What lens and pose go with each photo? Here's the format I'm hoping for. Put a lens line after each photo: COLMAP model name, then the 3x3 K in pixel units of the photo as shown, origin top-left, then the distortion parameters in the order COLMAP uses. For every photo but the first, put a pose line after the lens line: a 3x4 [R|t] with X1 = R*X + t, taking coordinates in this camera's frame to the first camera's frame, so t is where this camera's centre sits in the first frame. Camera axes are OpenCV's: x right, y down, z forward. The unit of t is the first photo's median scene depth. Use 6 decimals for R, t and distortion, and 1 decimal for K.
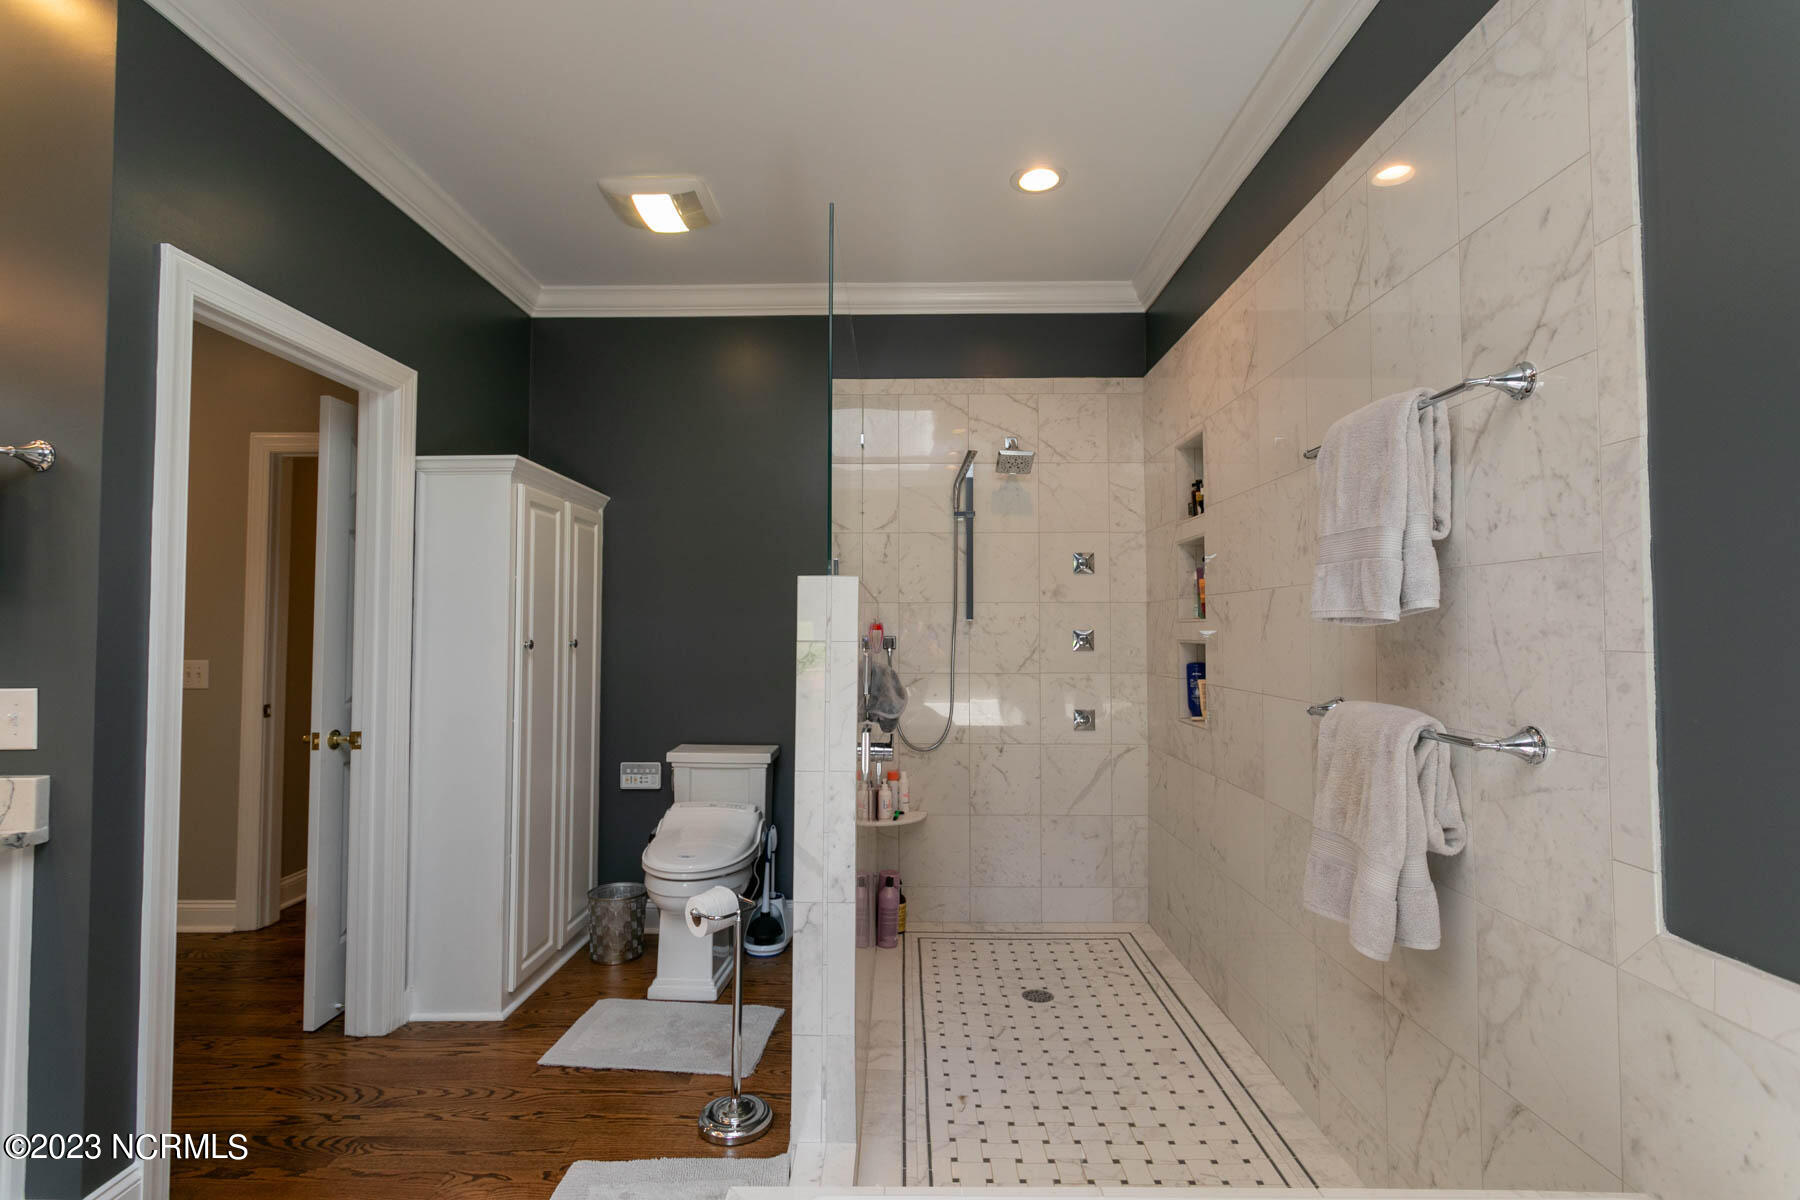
lens RADIAL K [[848.2, 0, 900.0], [0, 848.2, 607.6], [0, 0, 1]] dist [0.004183, -0.001579]
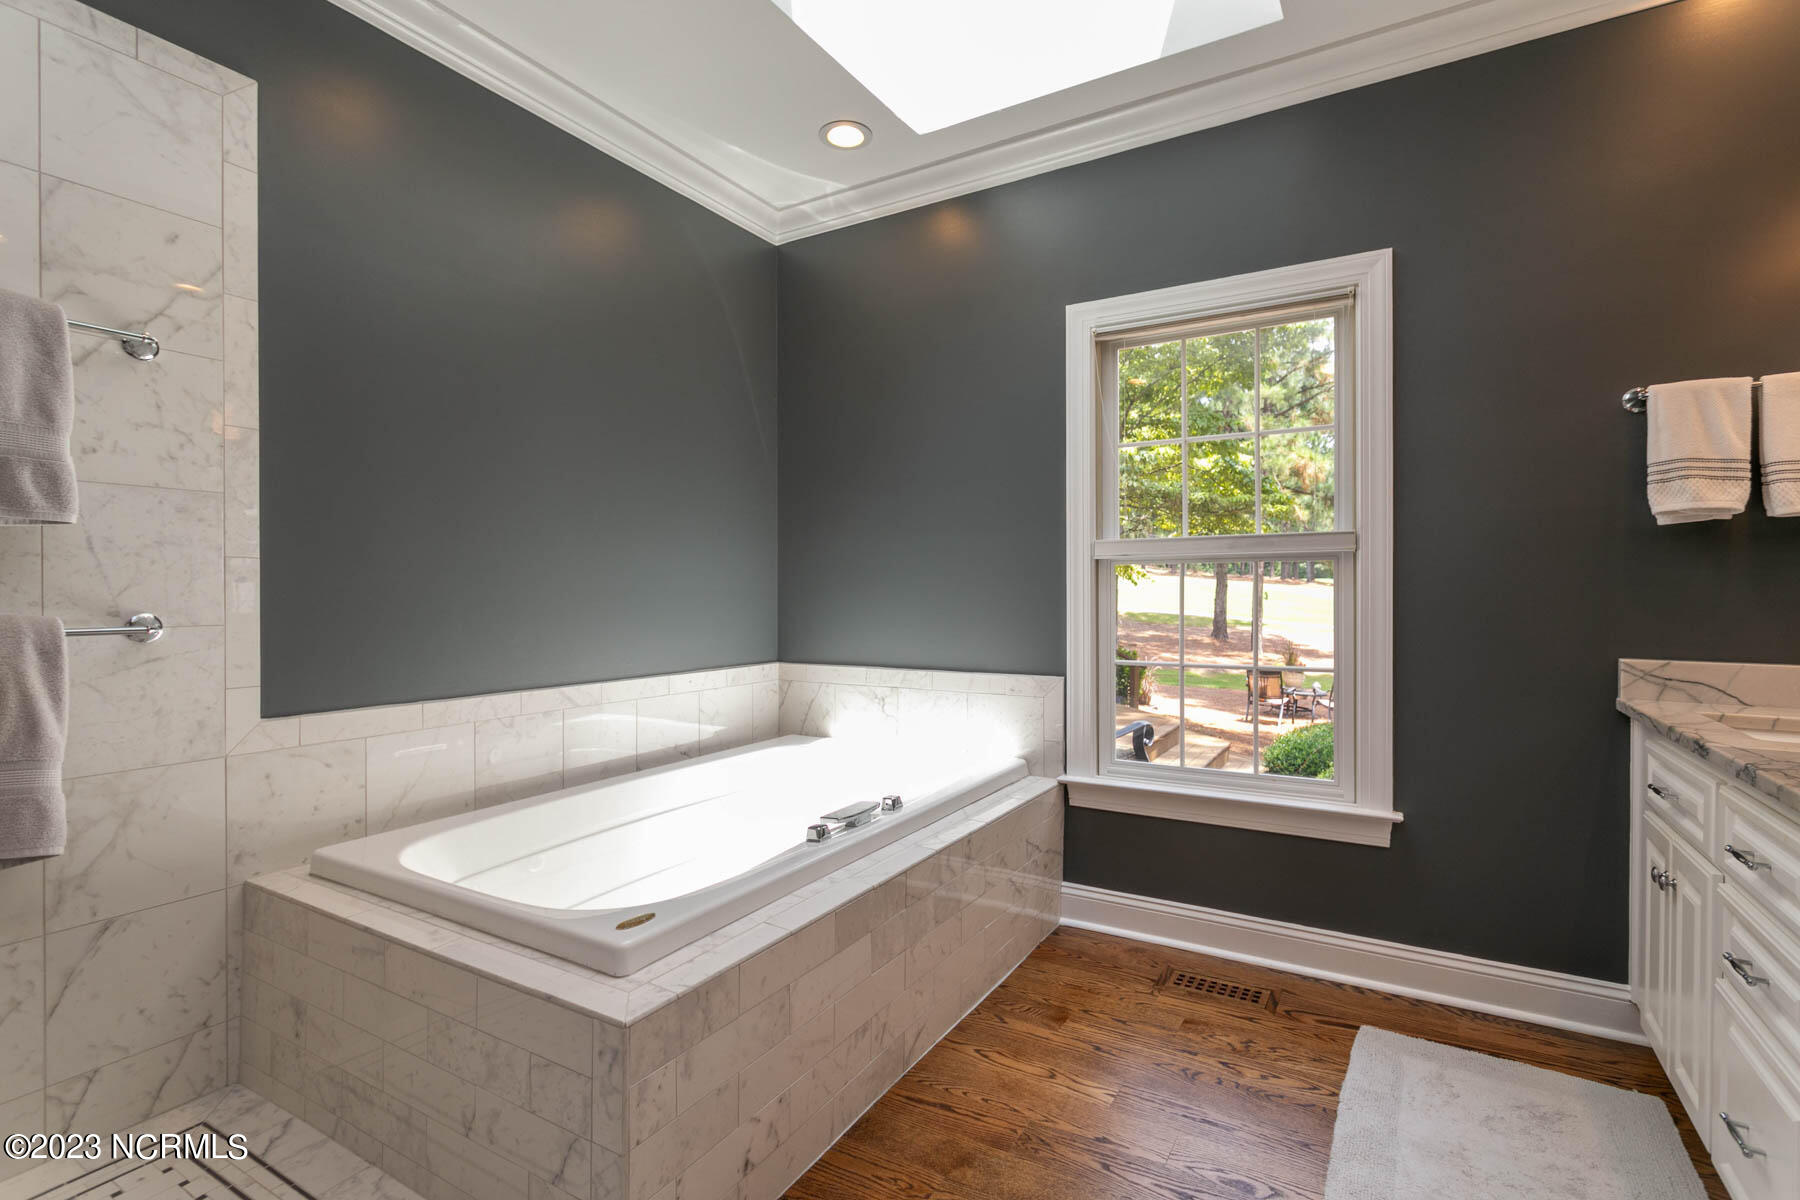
lens RADIAL K [[848.2, 0, 897.7], [0, 848.2, 590.0], [0, 0, 1]] dist [0.004183, -0.001579]
pose [[-0.863972, -0.002684, 0.503533, -0.937101], [-0.014823, 0.999688, -0.020105, 0.114908], [-0.503322, -0.024834, -0.863742, 1.581731]]
